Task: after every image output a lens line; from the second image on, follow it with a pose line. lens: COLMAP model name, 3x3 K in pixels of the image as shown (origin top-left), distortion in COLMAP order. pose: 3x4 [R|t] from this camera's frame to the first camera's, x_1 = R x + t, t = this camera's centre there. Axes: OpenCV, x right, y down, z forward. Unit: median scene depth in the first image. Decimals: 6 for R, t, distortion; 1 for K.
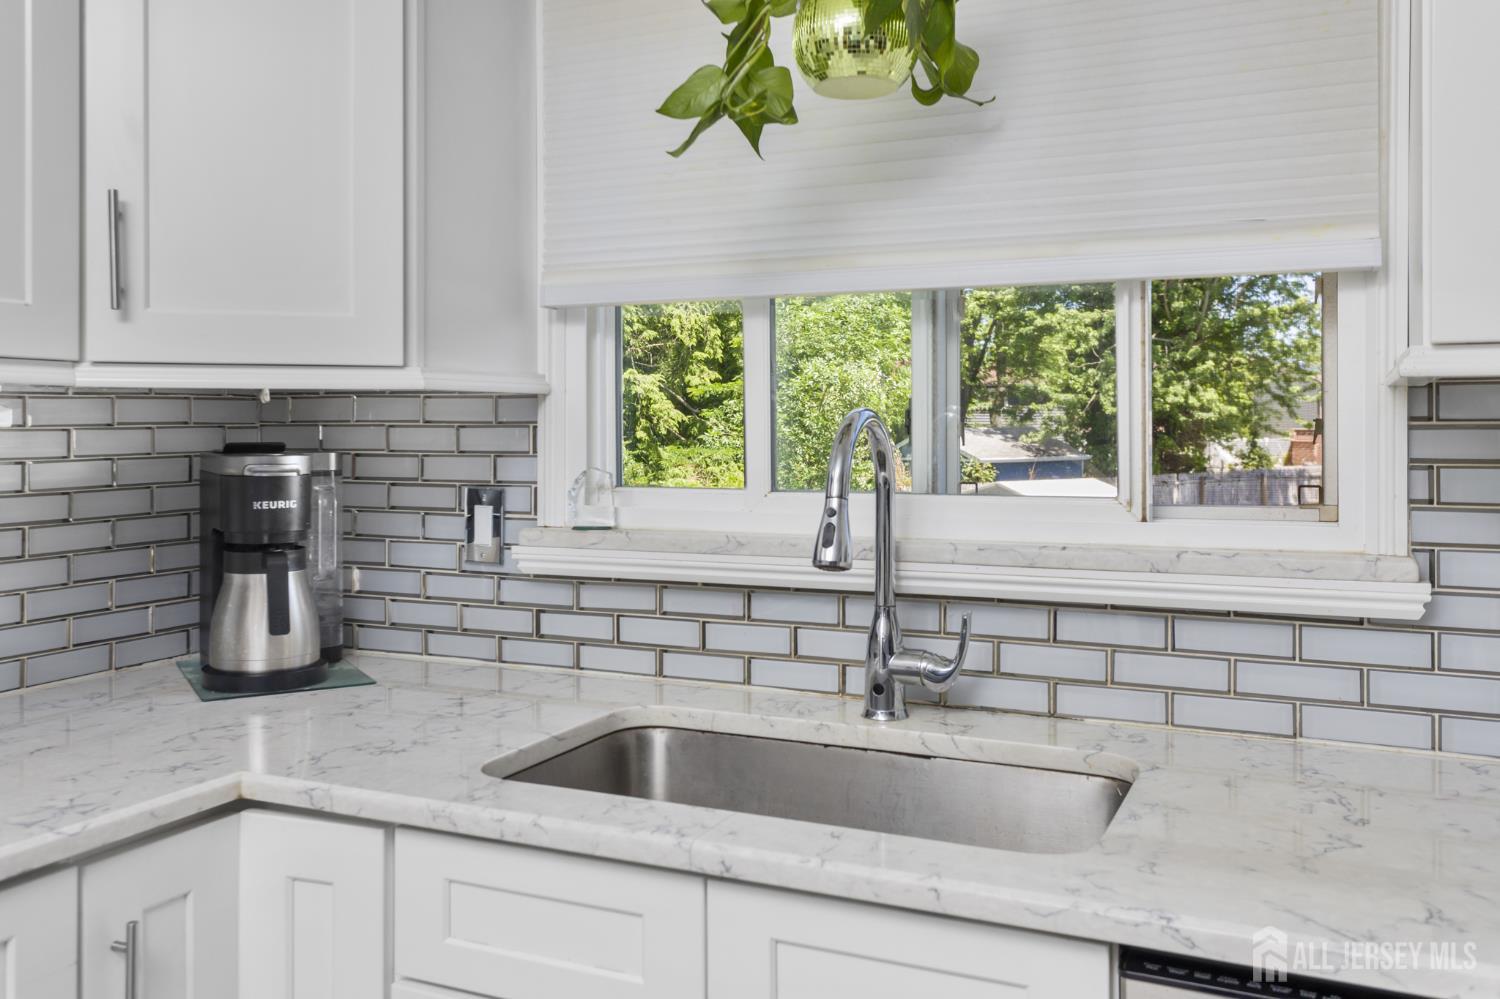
lens RADIAL K [[1280.7, 0, 742.7], [0, 1280.7, 413.0], [0, 0, 1]] dist [0.020483, 0.005017]
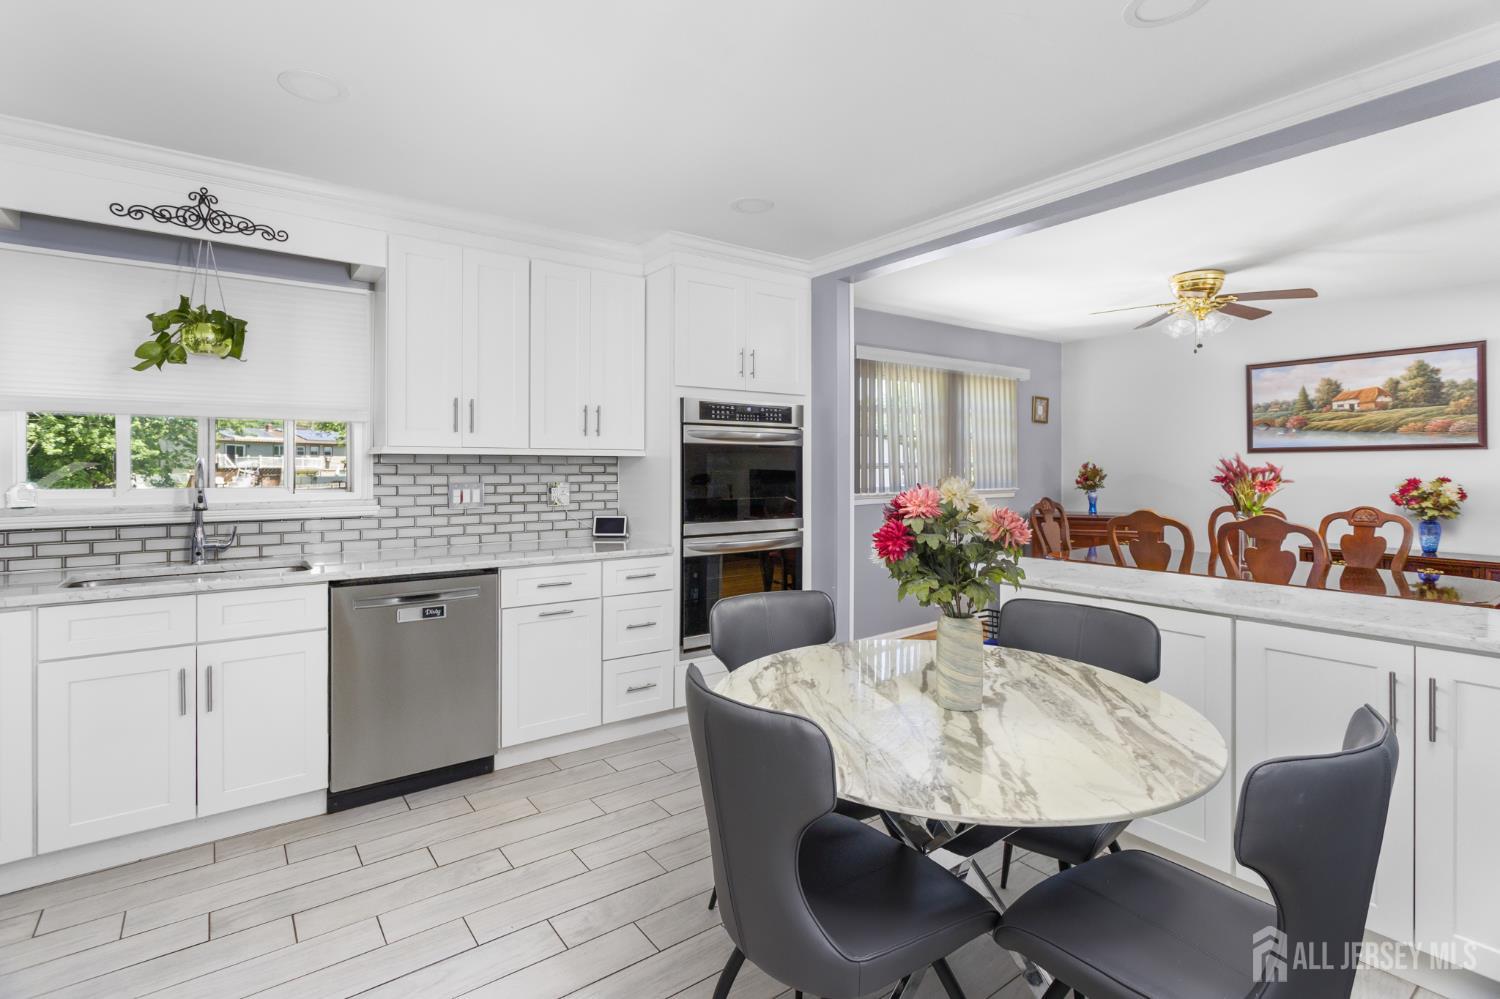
lens RADIAL K [[717.8, 0, 739.7], [0, 717.8, 468.8], [0, 0, 1]] dist [-0.002347, -0.000445]
pose [[0.491900, -0.000342, 0.870652, -0.651931], [-0.012782, 0.999889, 0.007614, -0.006036], [-0.870558, -0.014873, 0.491841, -0.803961]]
